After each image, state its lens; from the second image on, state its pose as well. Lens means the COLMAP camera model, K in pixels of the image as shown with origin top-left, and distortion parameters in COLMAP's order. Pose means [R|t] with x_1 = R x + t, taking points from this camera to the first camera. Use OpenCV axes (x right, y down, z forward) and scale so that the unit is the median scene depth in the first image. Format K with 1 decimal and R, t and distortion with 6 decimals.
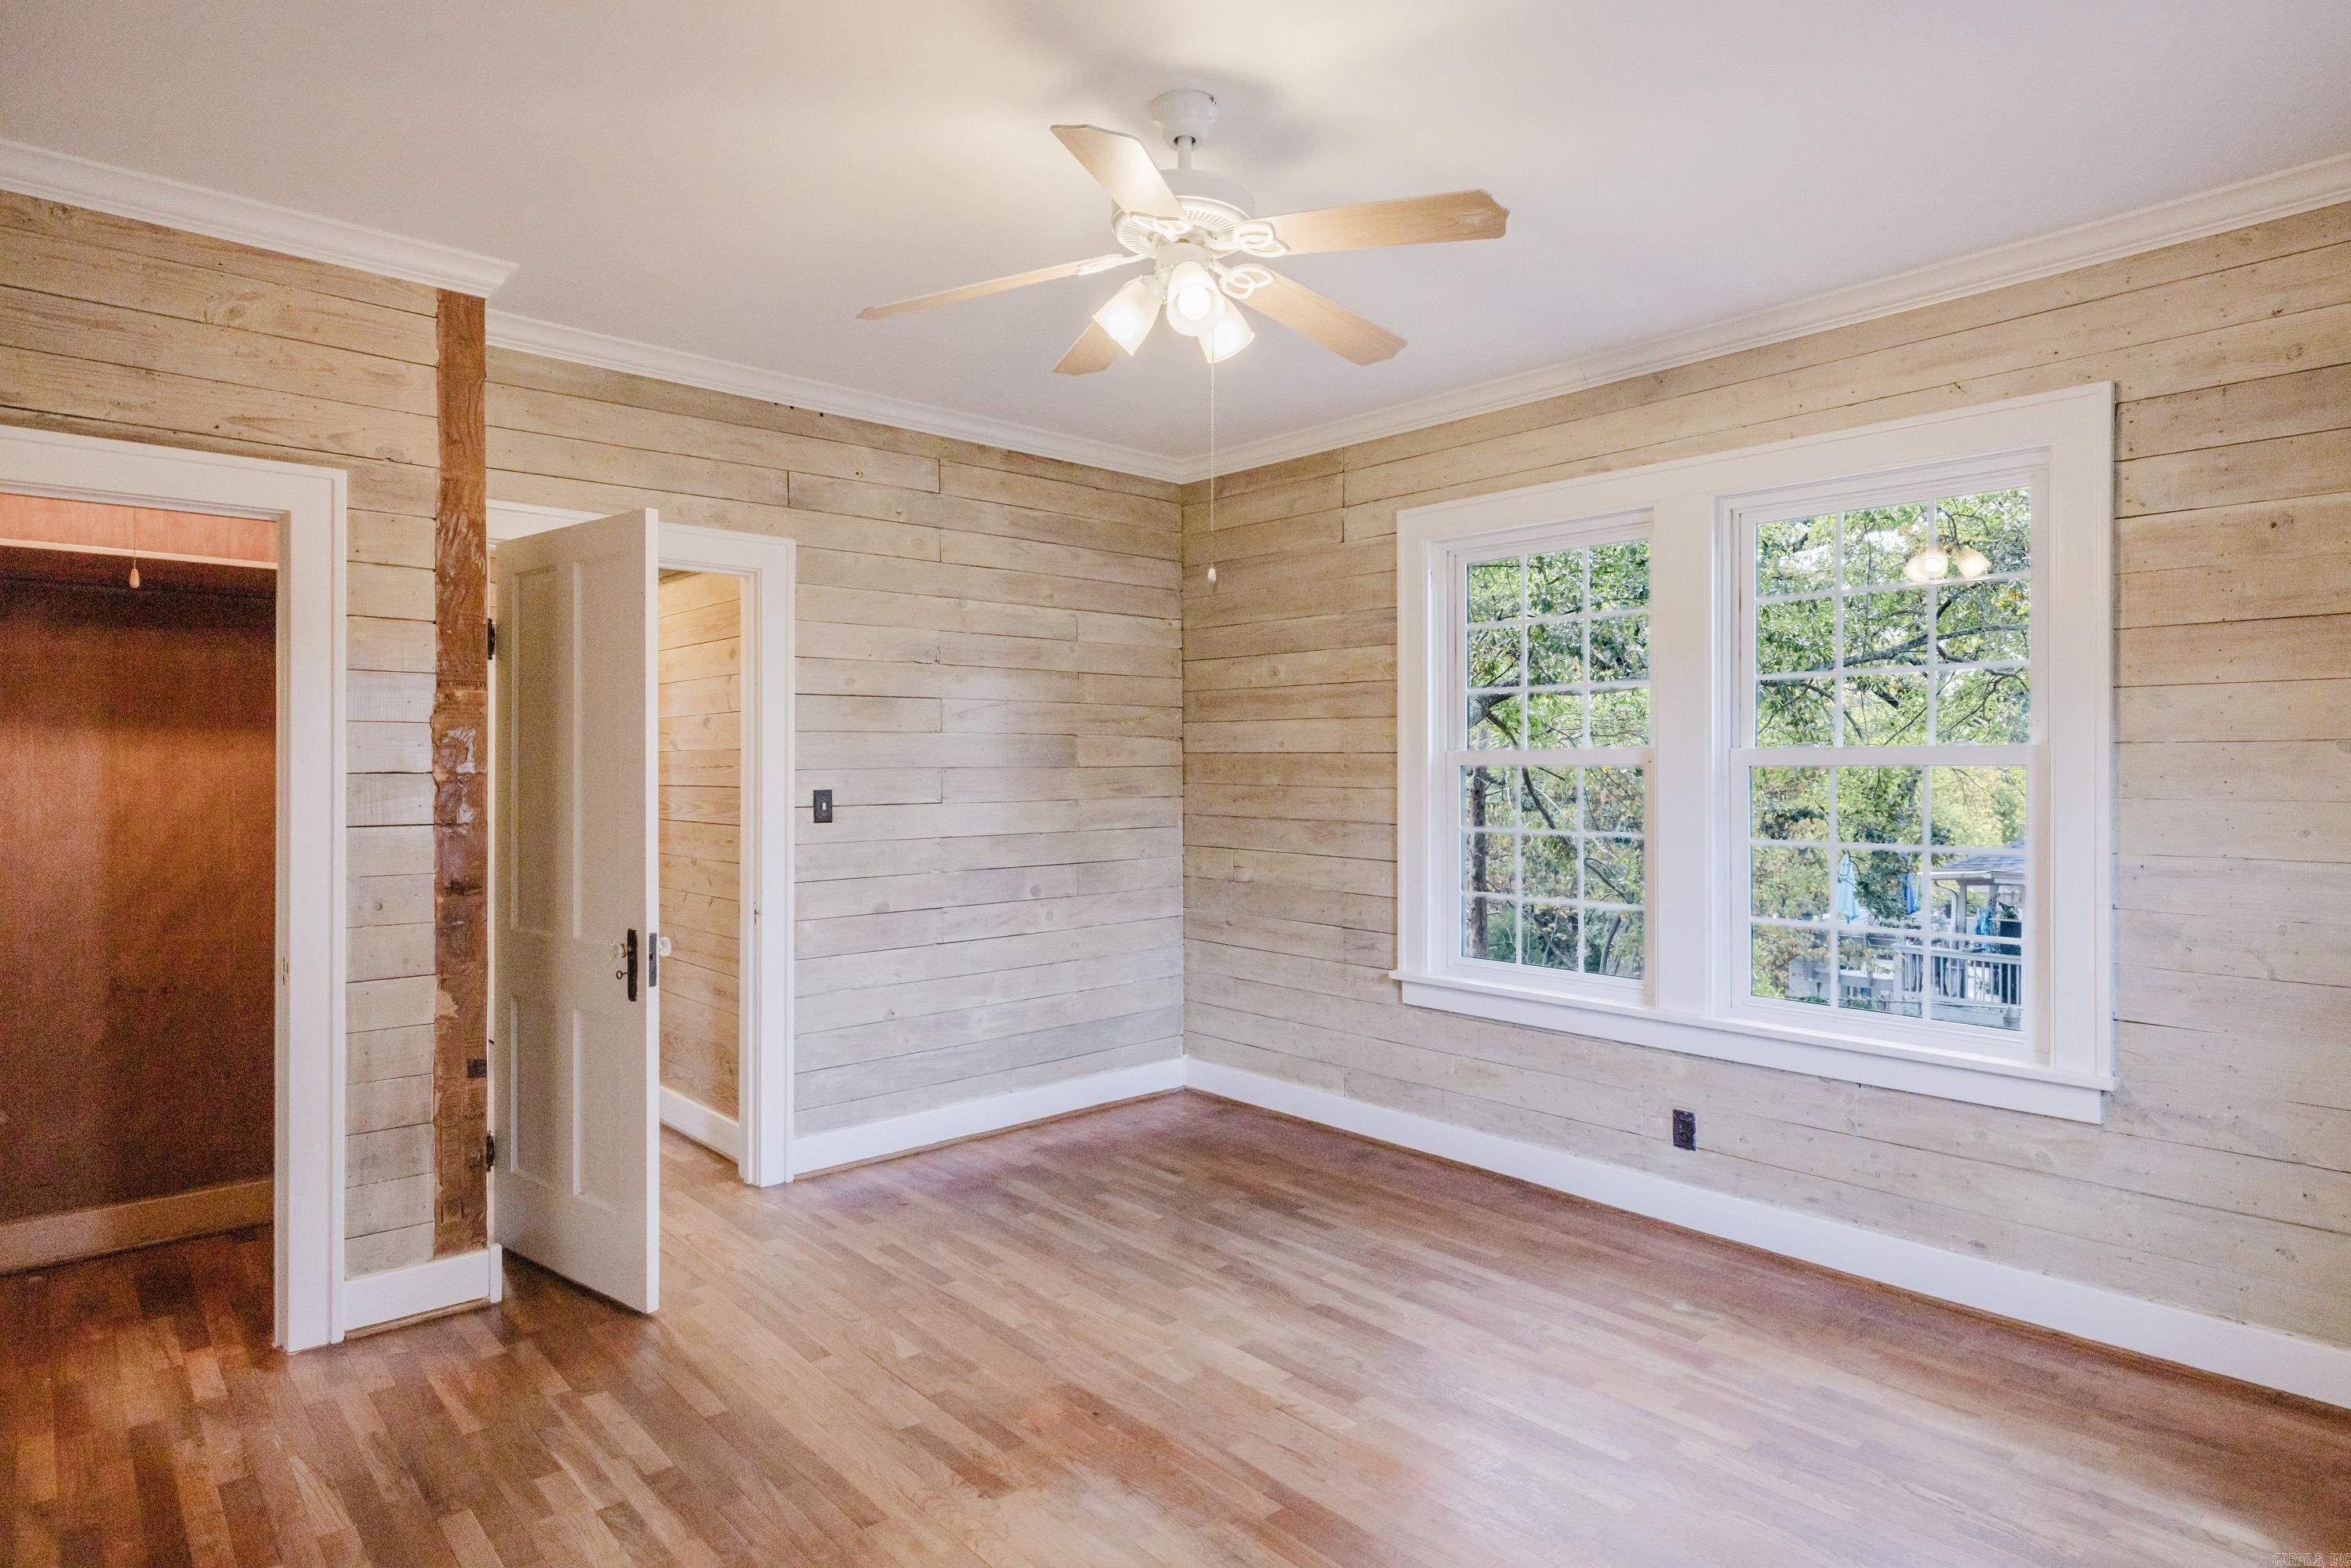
lens RADIAL K [[1280.8, 0, 1176.3], [0, 1280.8, 759.7], [0, 0, 1]] dist [0.004543, -0.000958]
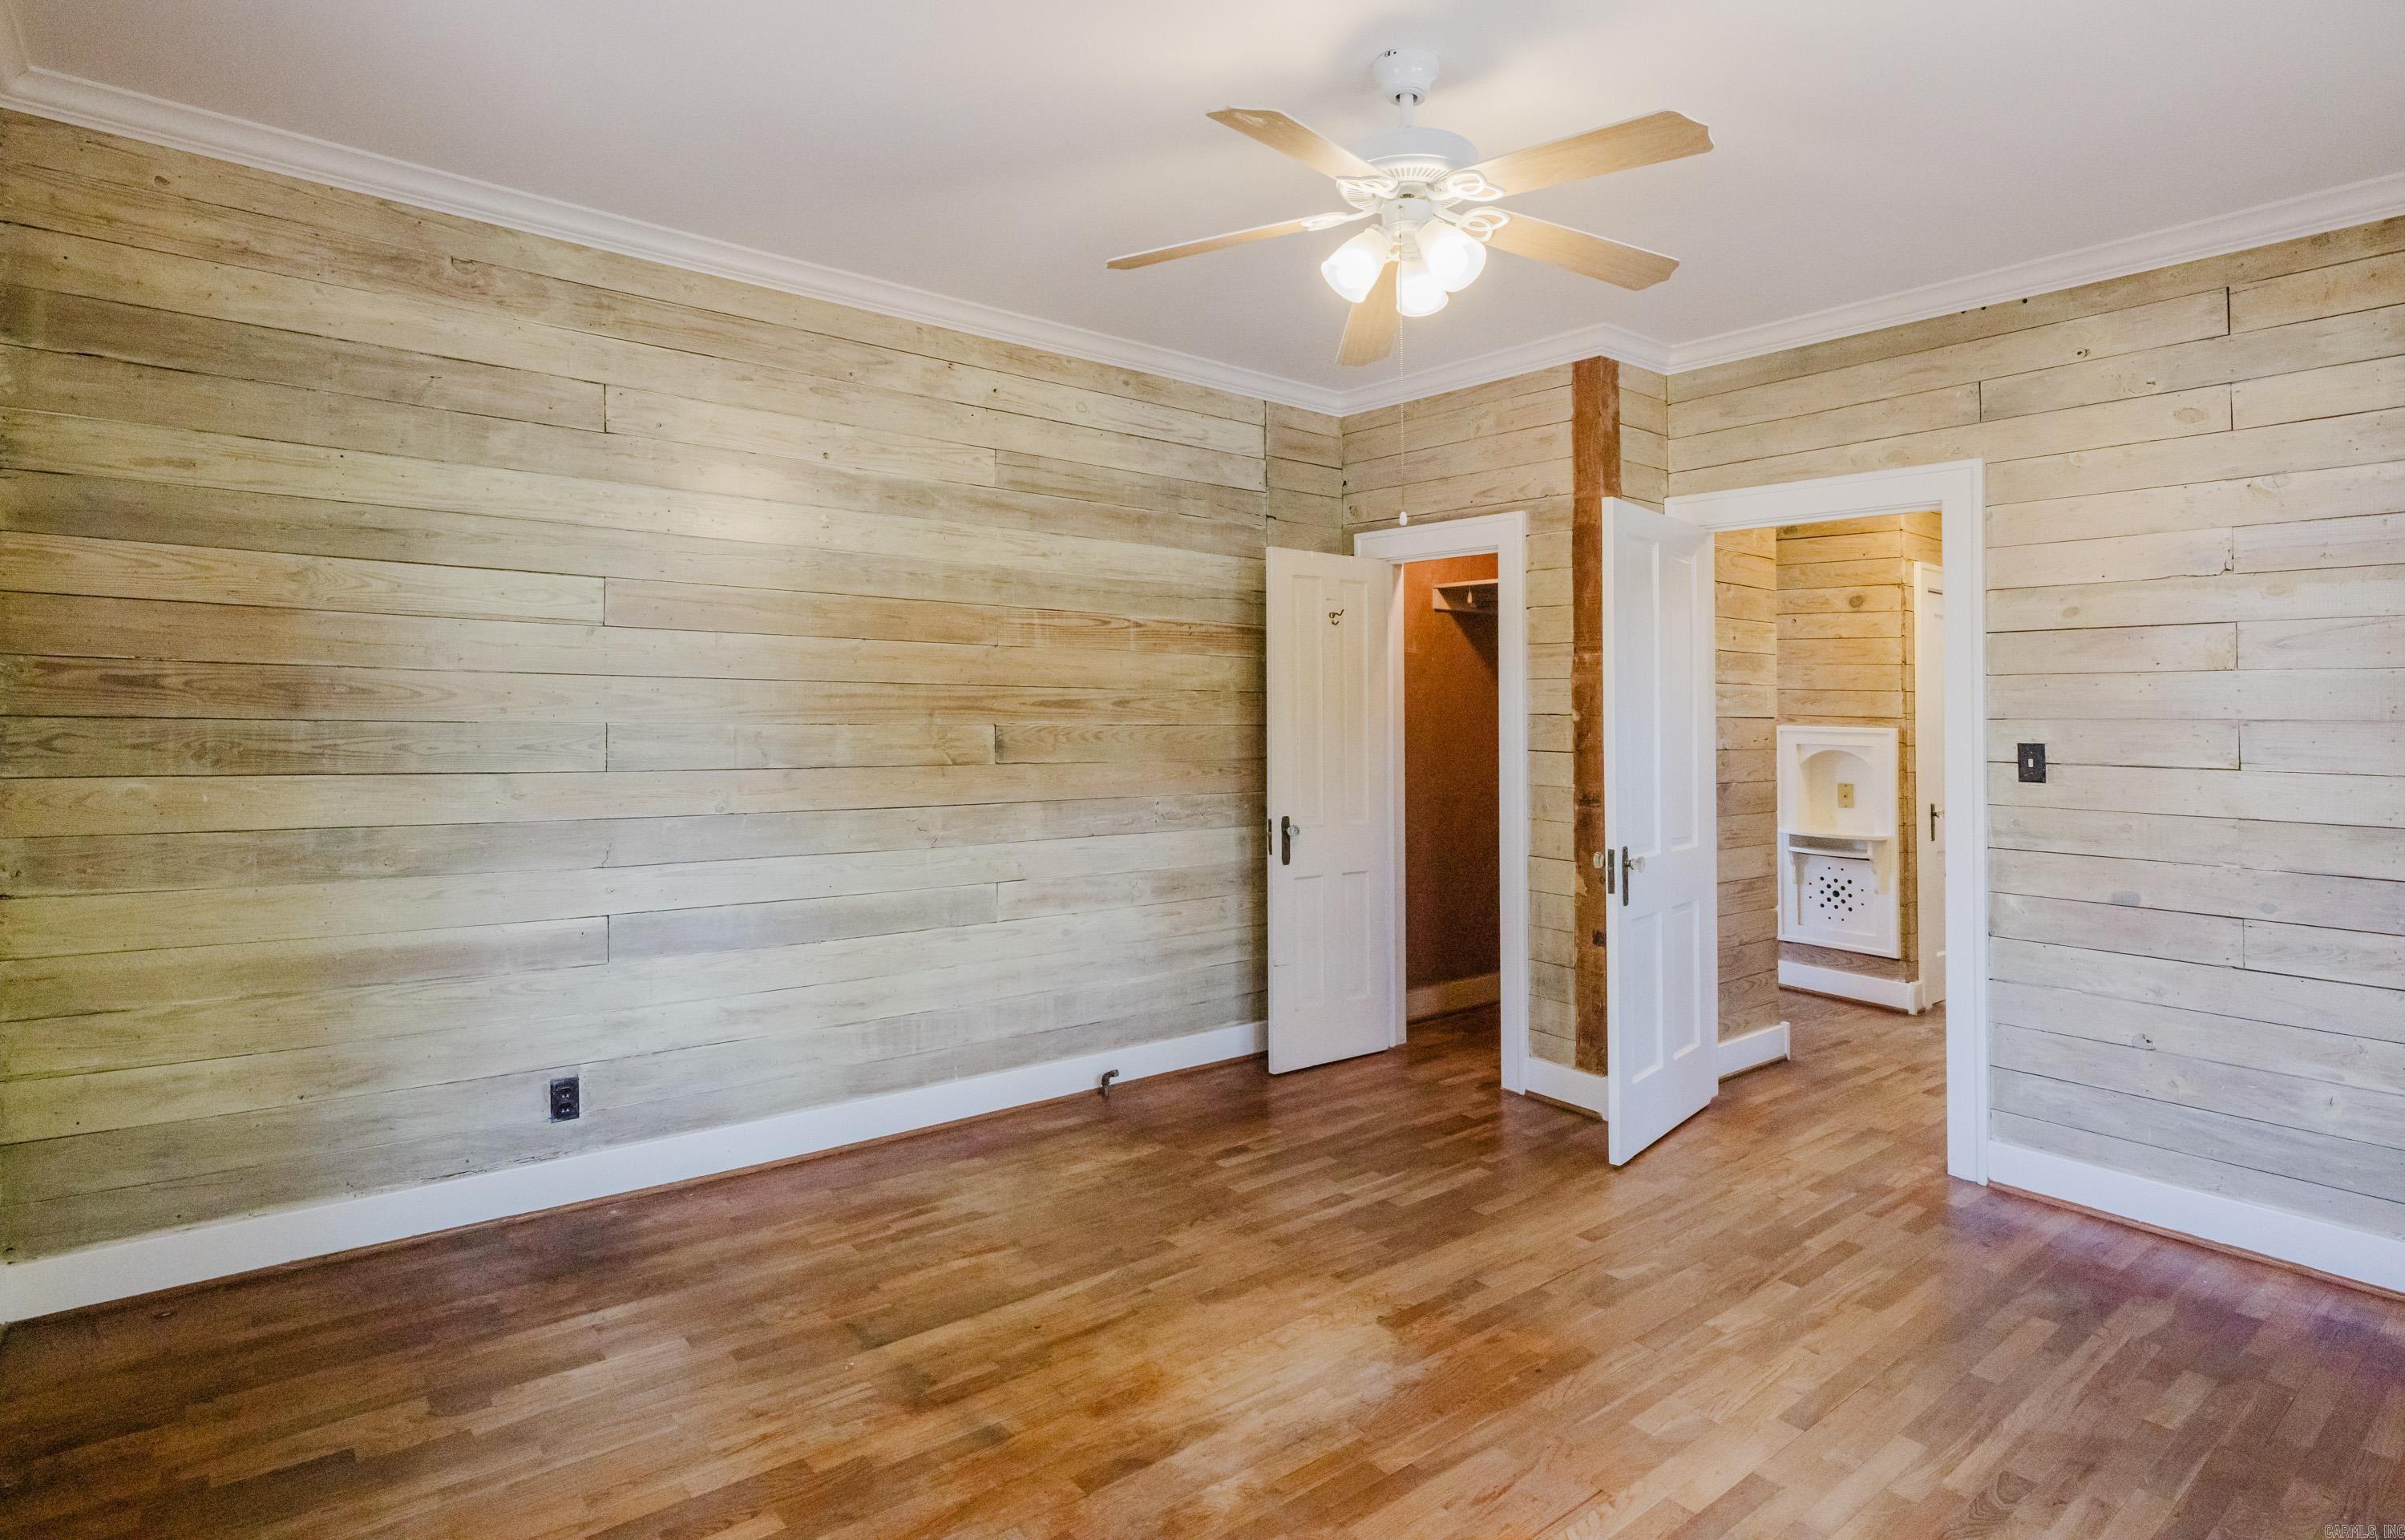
lens RADIAL K [[1235.6, 0, 1229.4], [0, 1235.6, 717.8], [0, 0, 1]] dist [-0.004628, 0.001912]
pose [[-0.047259, 0.008035, -0.998850, 0.763495], [-0.007192, 0.999939, 0.008384, 0.004867], [0.998857, 0.007580, -0.047198, 0.694335]]
